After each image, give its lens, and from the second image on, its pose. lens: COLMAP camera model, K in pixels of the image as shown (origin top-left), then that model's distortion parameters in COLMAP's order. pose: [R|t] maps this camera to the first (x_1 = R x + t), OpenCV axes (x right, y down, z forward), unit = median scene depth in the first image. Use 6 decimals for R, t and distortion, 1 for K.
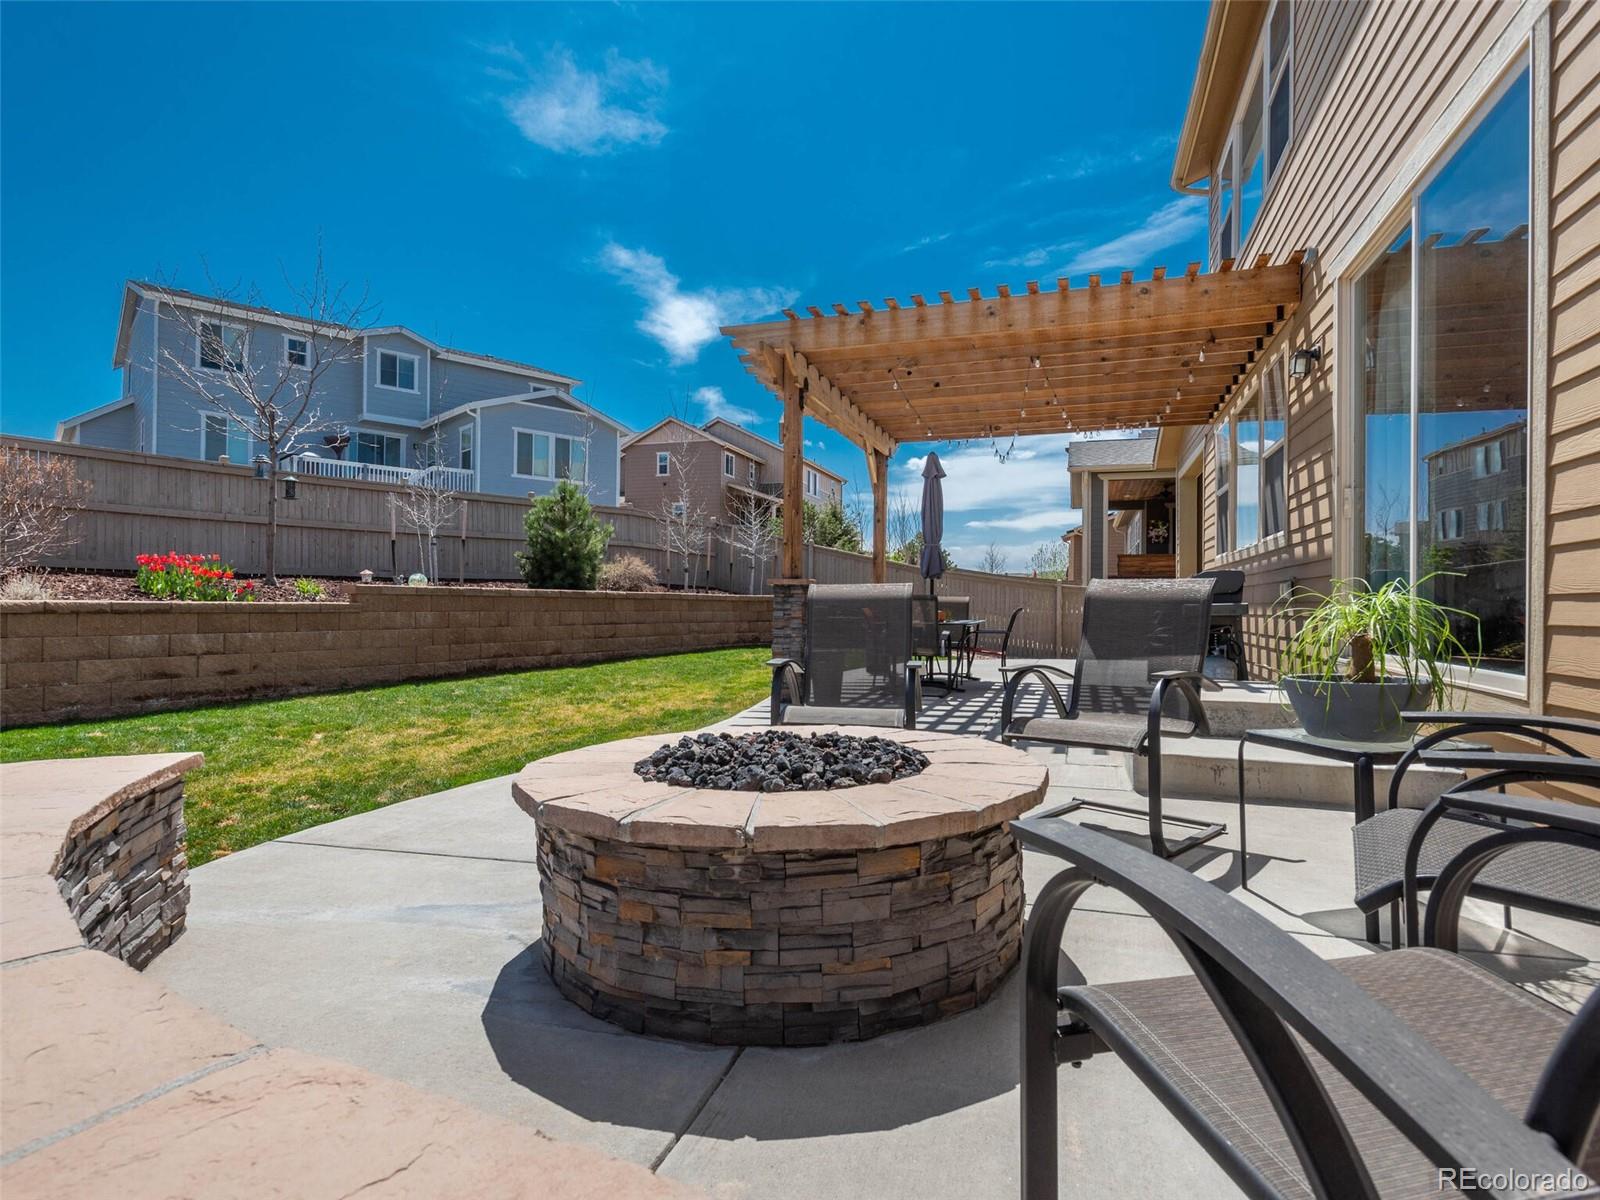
lens RADIAL K [[833.7, 0, 792.7], [0, 833.7, 601.3], [0, 0, 1]] dist [0.013512, 0.000623]
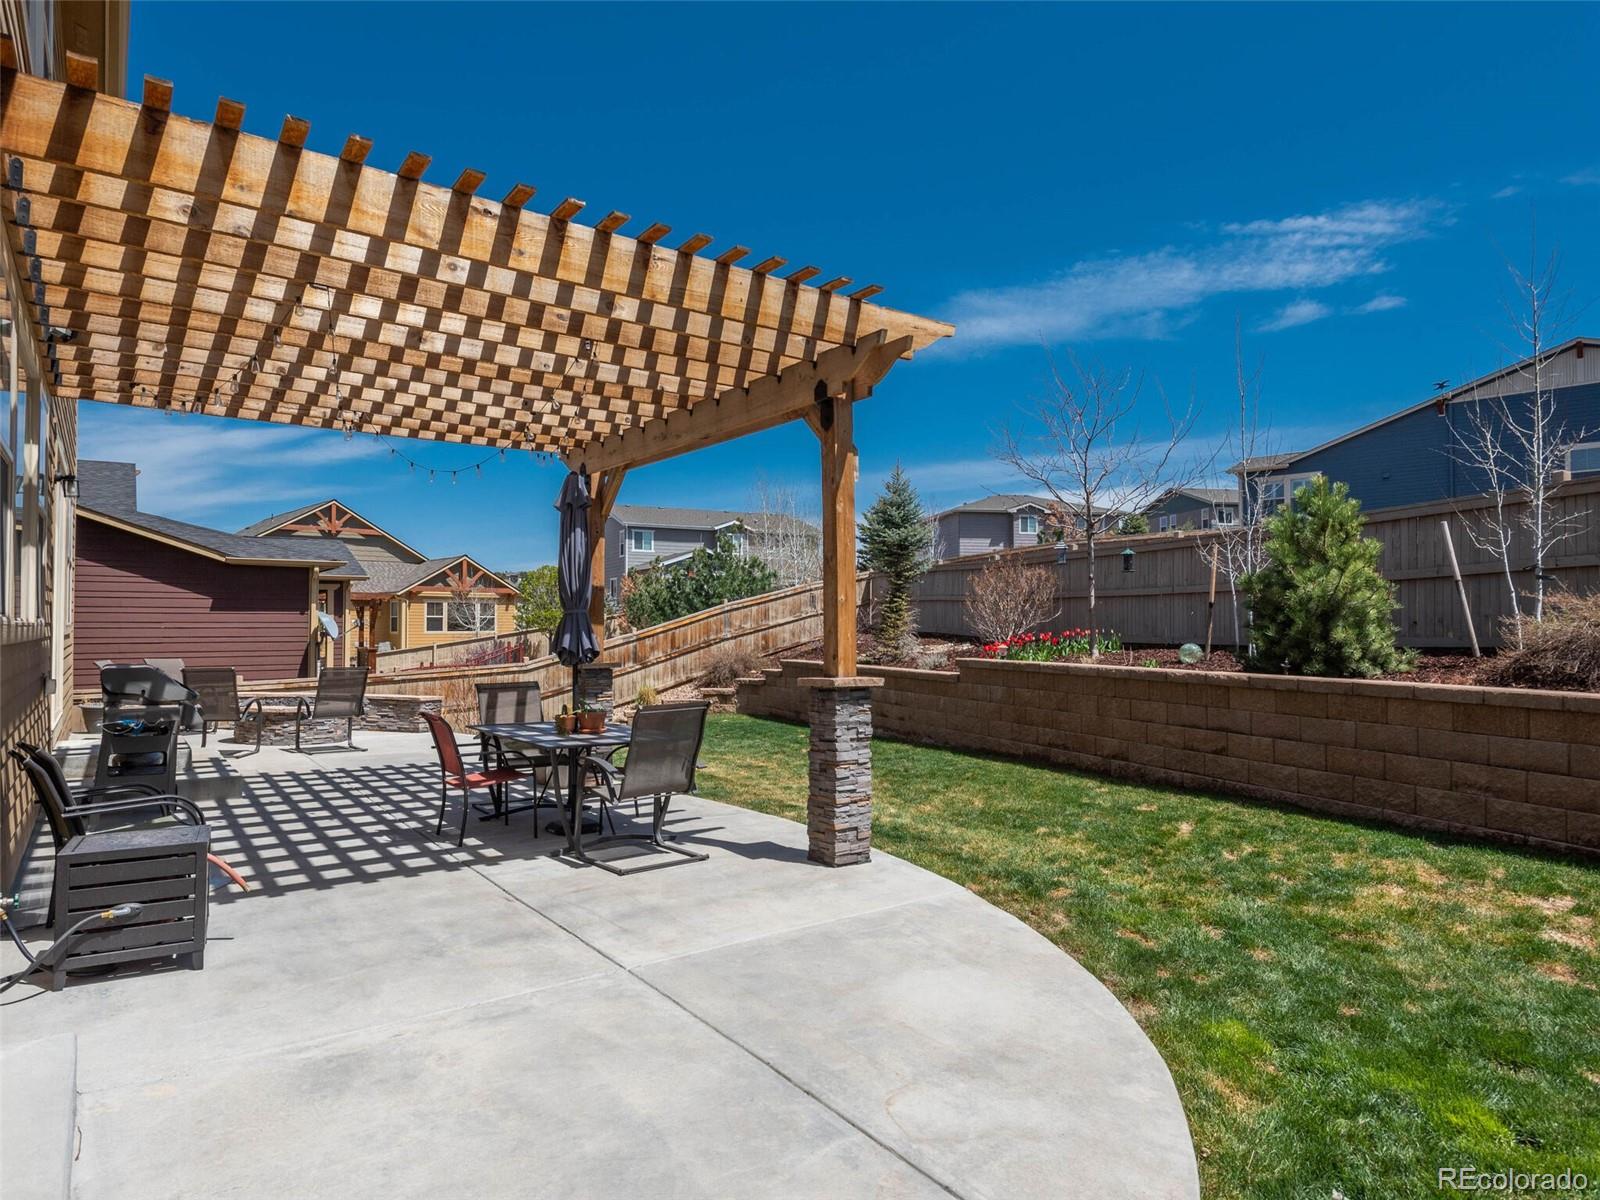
lens RADIAL K [[927.2, 0, 784.6], [0, 927.2, 602.3], [0, 0, 1]] dist [0.009843, 0.000143]
pose [[-0.577126, -0.026275, -0.816232, 0.512410], [0.000484, 0.999471, -0.032516, -0.043122], [0.816655, -0.019161, -0.576808, 1.183423]]
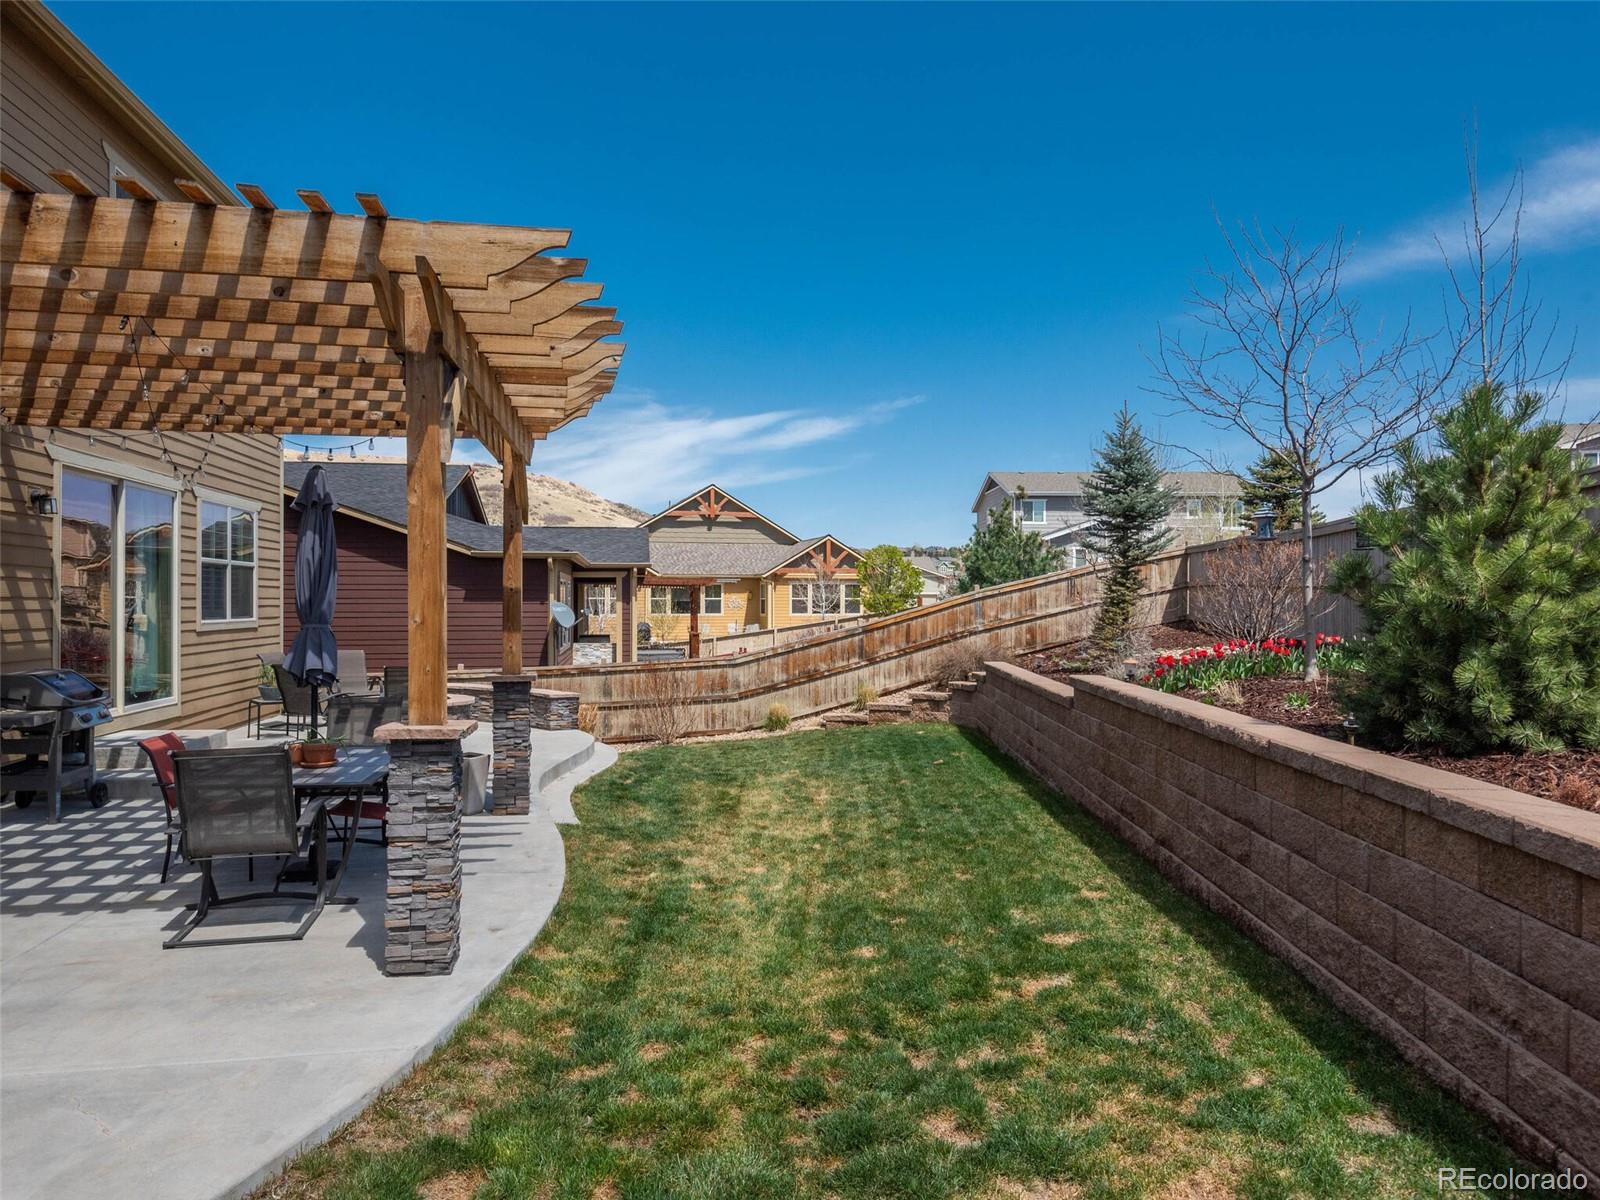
lens RADIAL K [[999.9, 0, 800.0], [0, 999.9, 600.0], [0, 0, 1]] dist [0.032389, -0.015475]
pose [[-0.878402, -0.008019, -0.477856, 0.159569], [-0.004046, 0.999948, -0.009342, -0.065529], [0.477906, -0.006273, -0.878388, 1.346160]]
